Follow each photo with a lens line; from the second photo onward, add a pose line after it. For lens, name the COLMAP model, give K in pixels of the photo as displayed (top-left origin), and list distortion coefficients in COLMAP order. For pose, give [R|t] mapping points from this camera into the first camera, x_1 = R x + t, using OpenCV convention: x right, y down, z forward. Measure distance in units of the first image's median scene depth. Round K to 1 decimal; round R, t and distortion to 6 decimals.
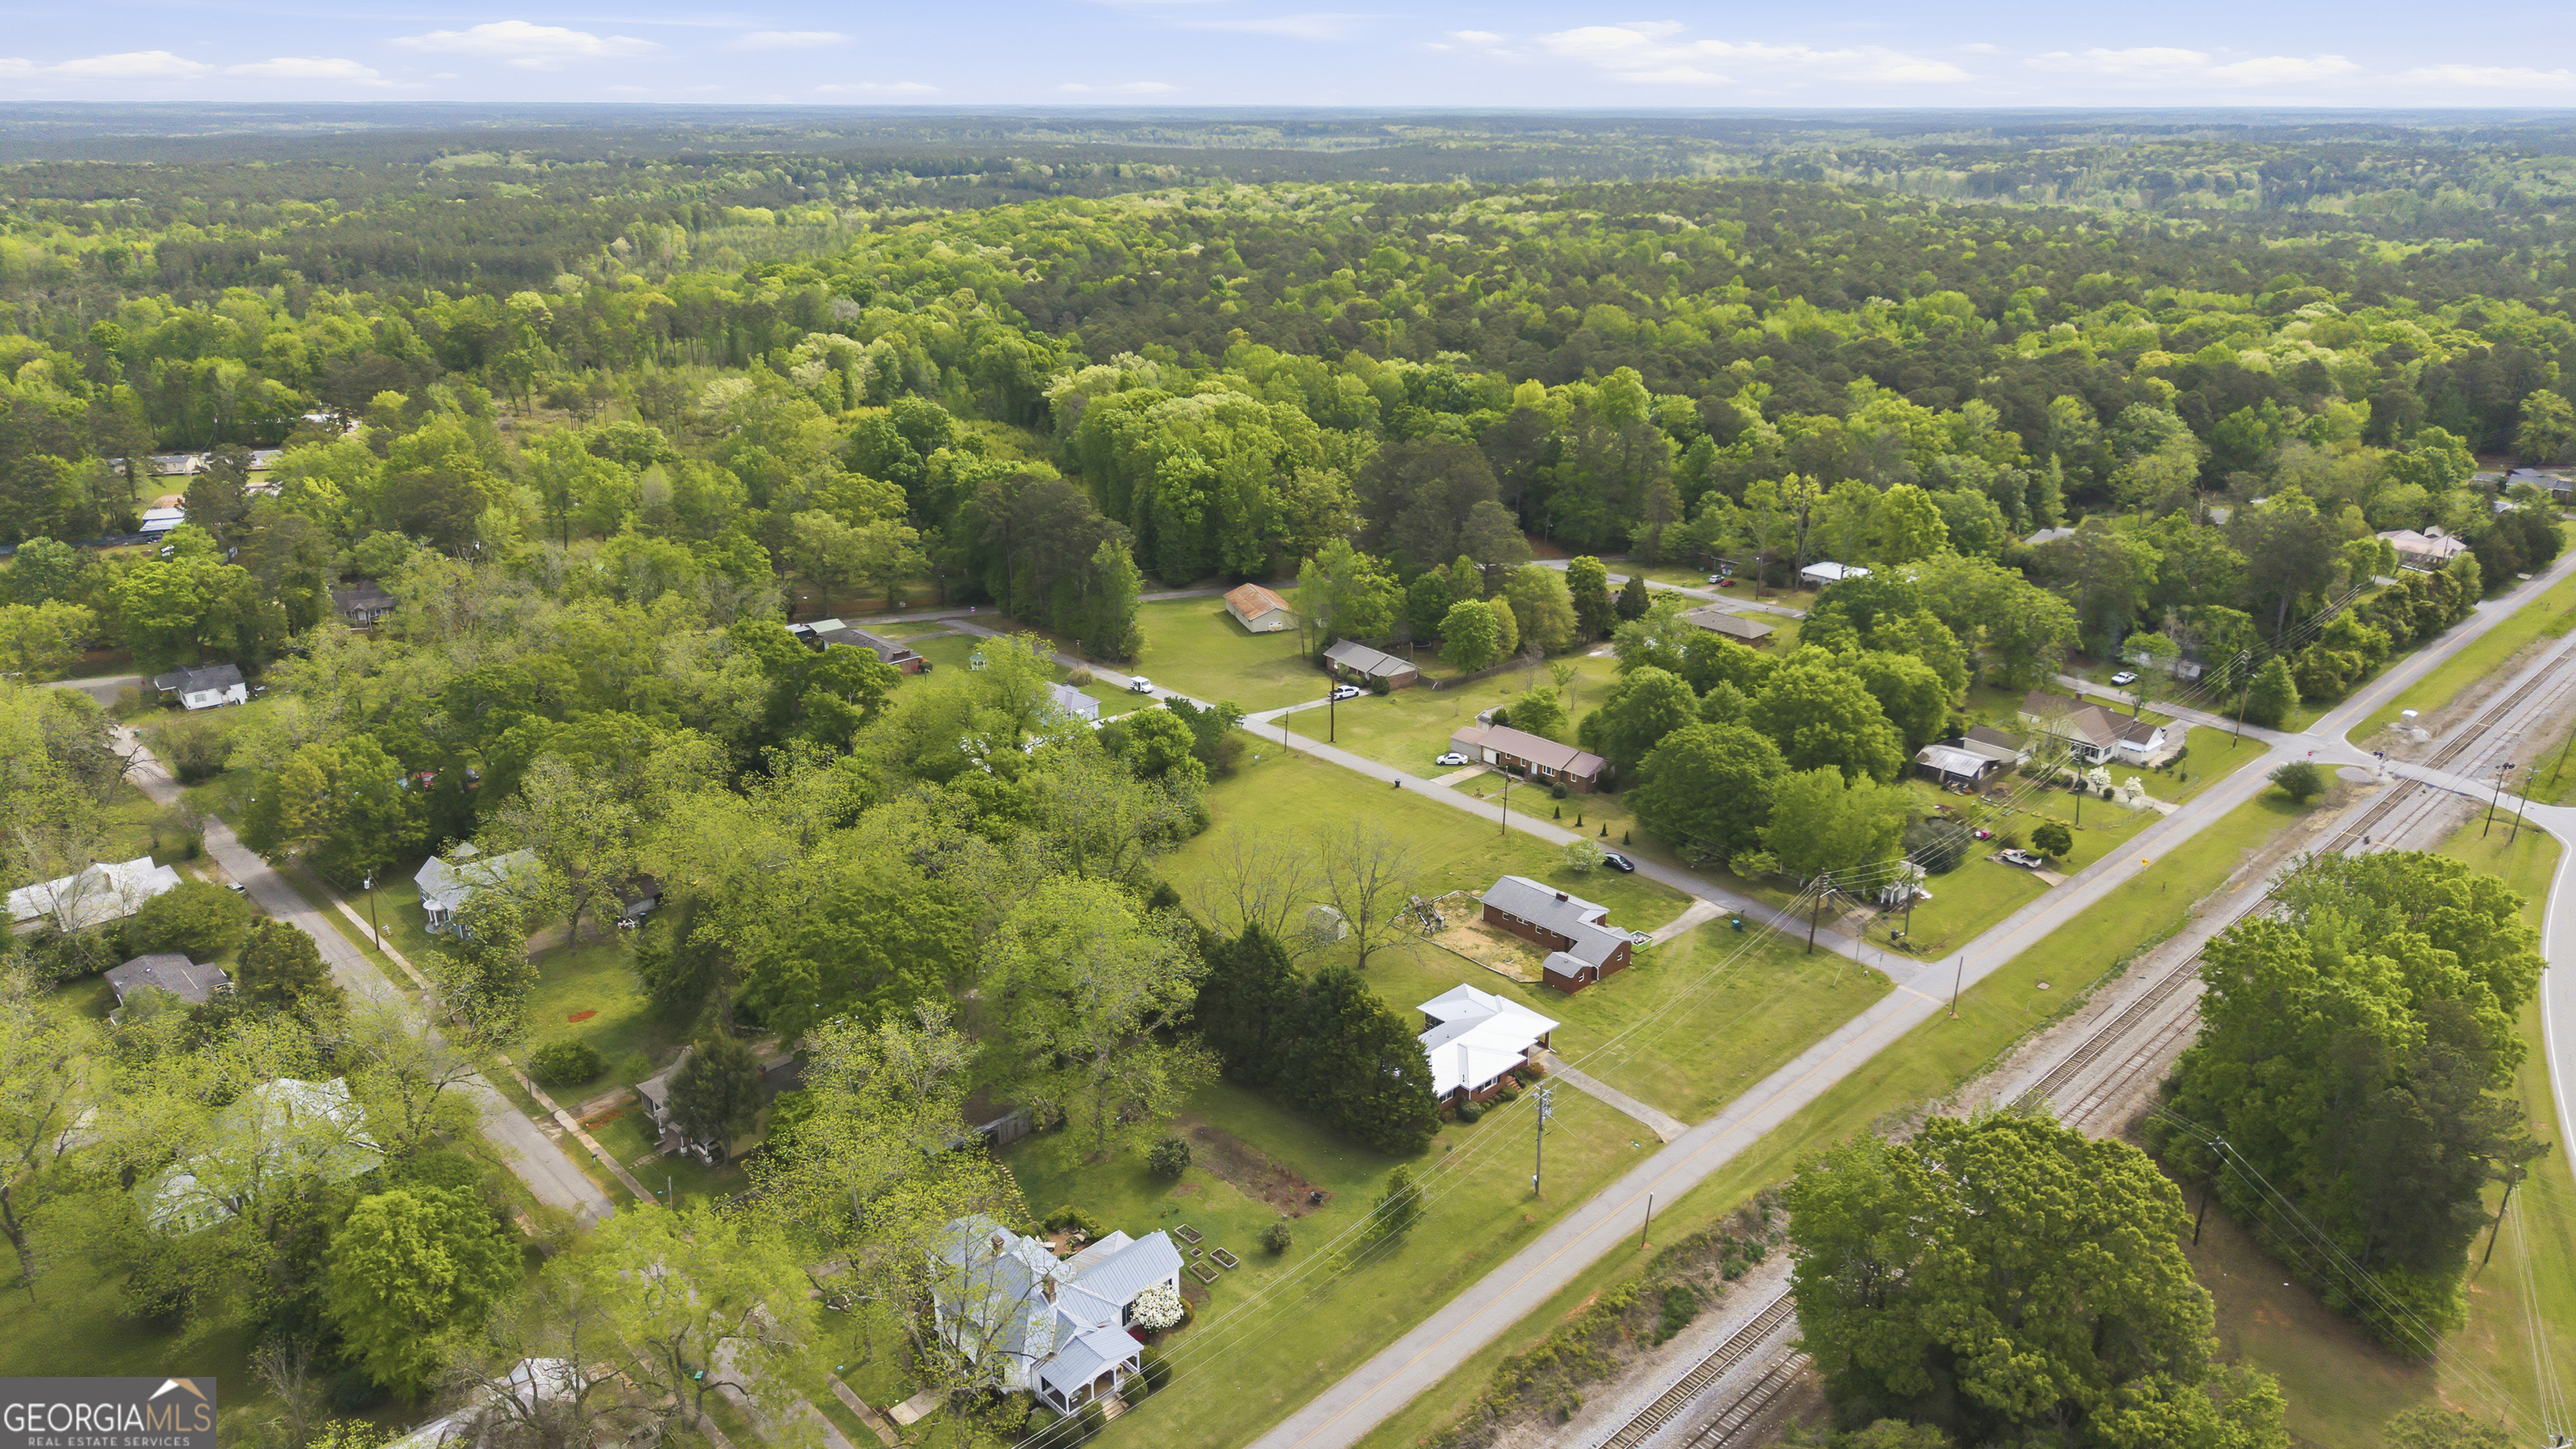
lens RADIAL K [[1698.1, 0, 1288.0], [0, 1698.1, 724.5], [0, 0, 1]] dist [0.023277, -0.031834]
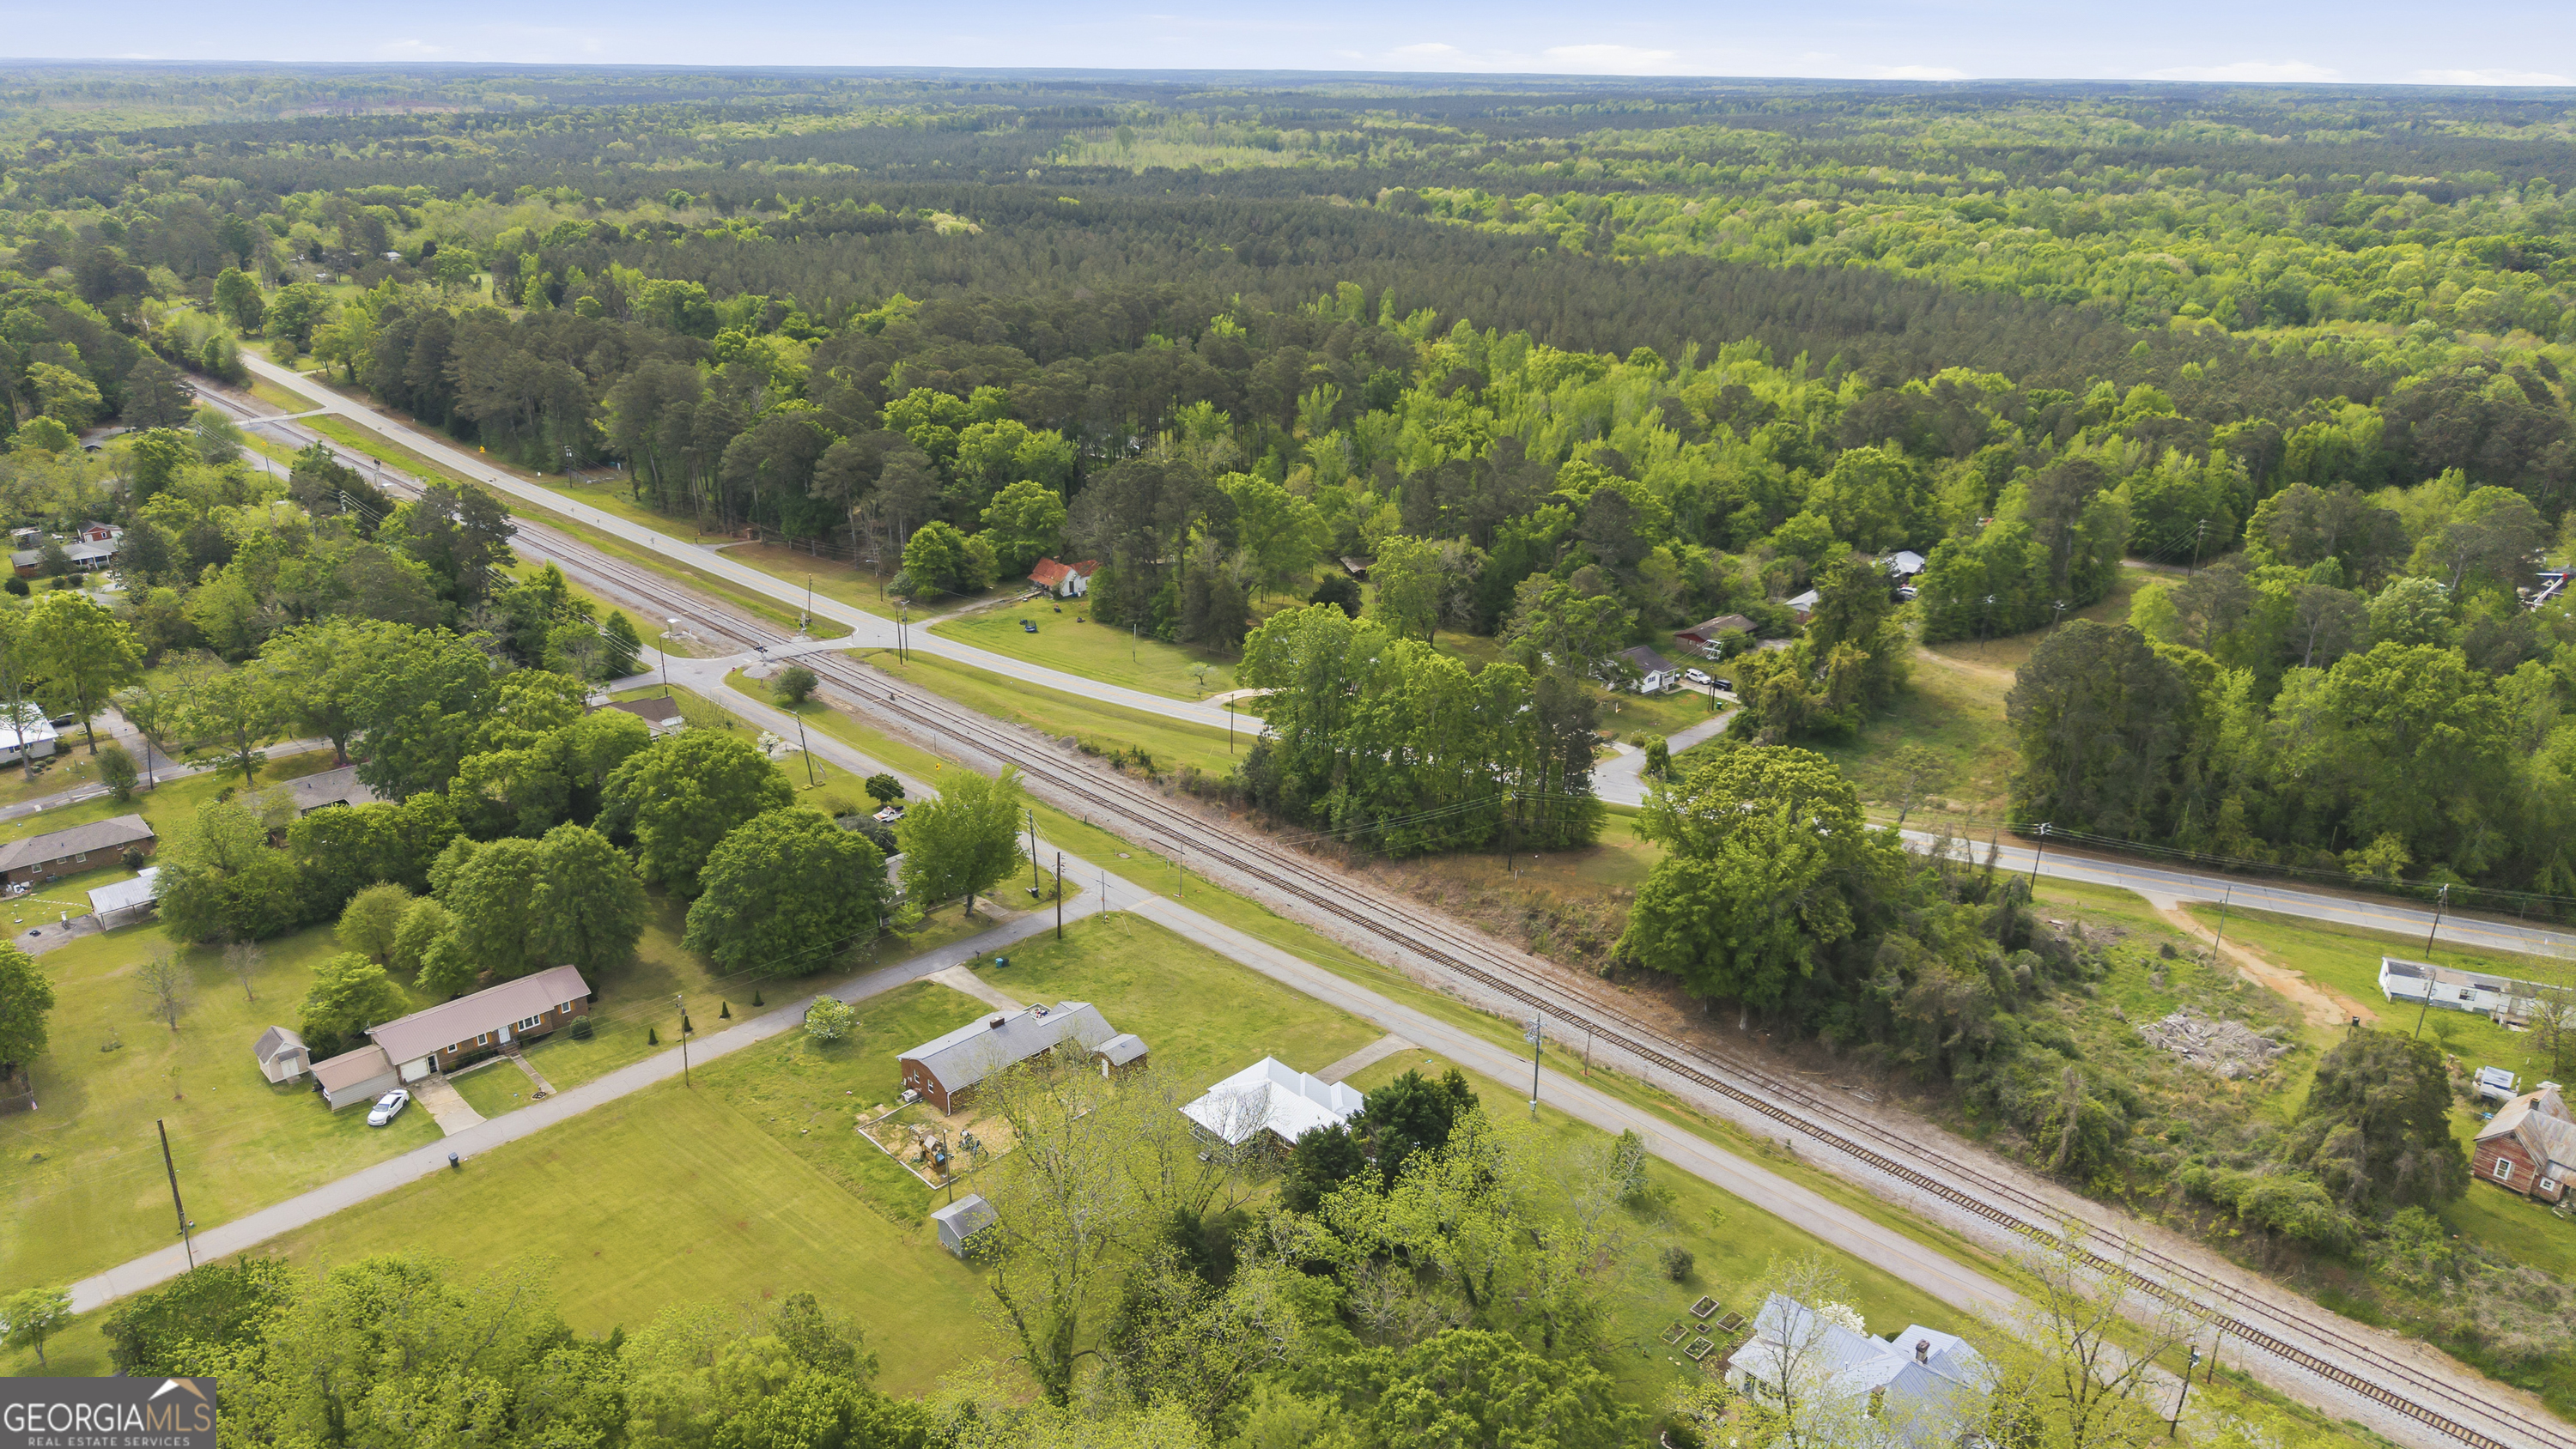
lens RADIAL K [[1698.1, 0, 1288.0], [0, 1698.1, 724.5], [0, 0, 1]] dist [0.023277, -0.031834]
pose [[-0.033227, -0.347900, 0.936943, -0.459524], [0.327644, 0.881863, 0.339067, -0.211543], [-0.944217, 0.318250, 0.084686, 0.607729]]
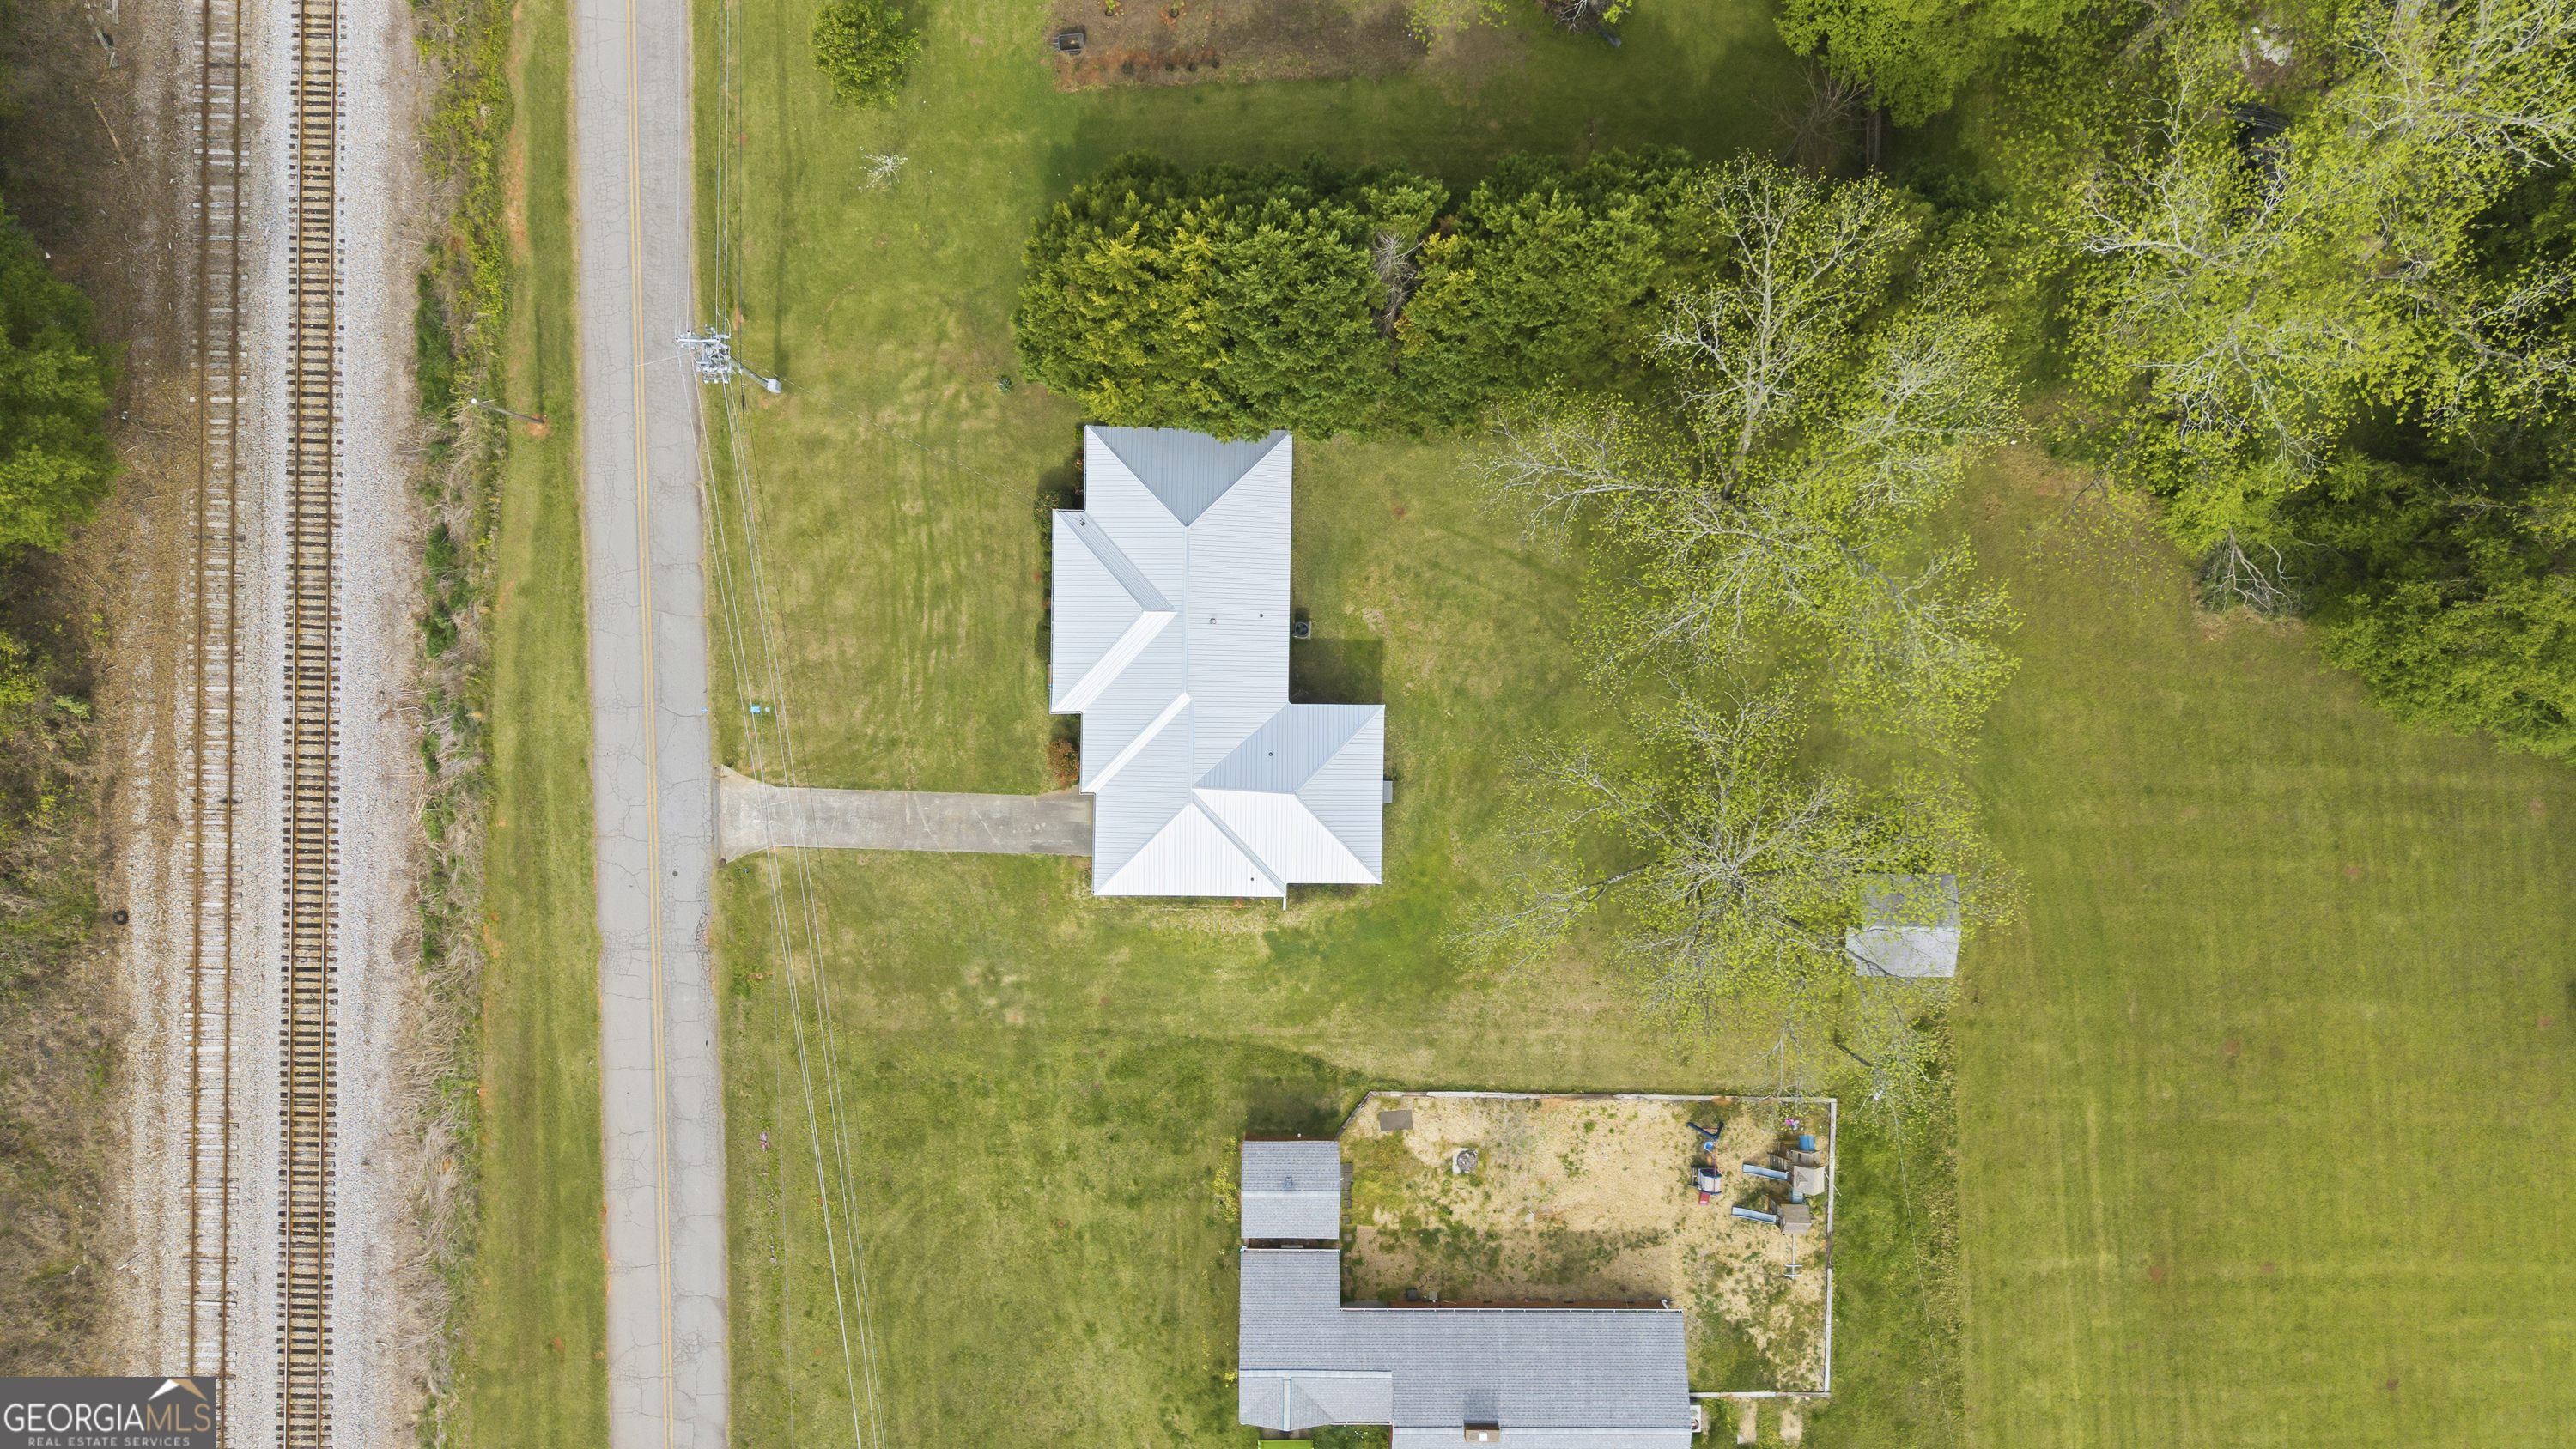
lens RADIAL K [[1768.1, 0, 1288.0], [0, 1768.1, 724.5], [0, 0, 1]] dist [0.000517, -0.004229]
pose [[-0.686666, 0.726973, 0.000564, 0.068032], [-0.254038, -0.240679, 0.936770, -0.153205], [0.681142, 0.643105, 0.349945, 0.612016]]
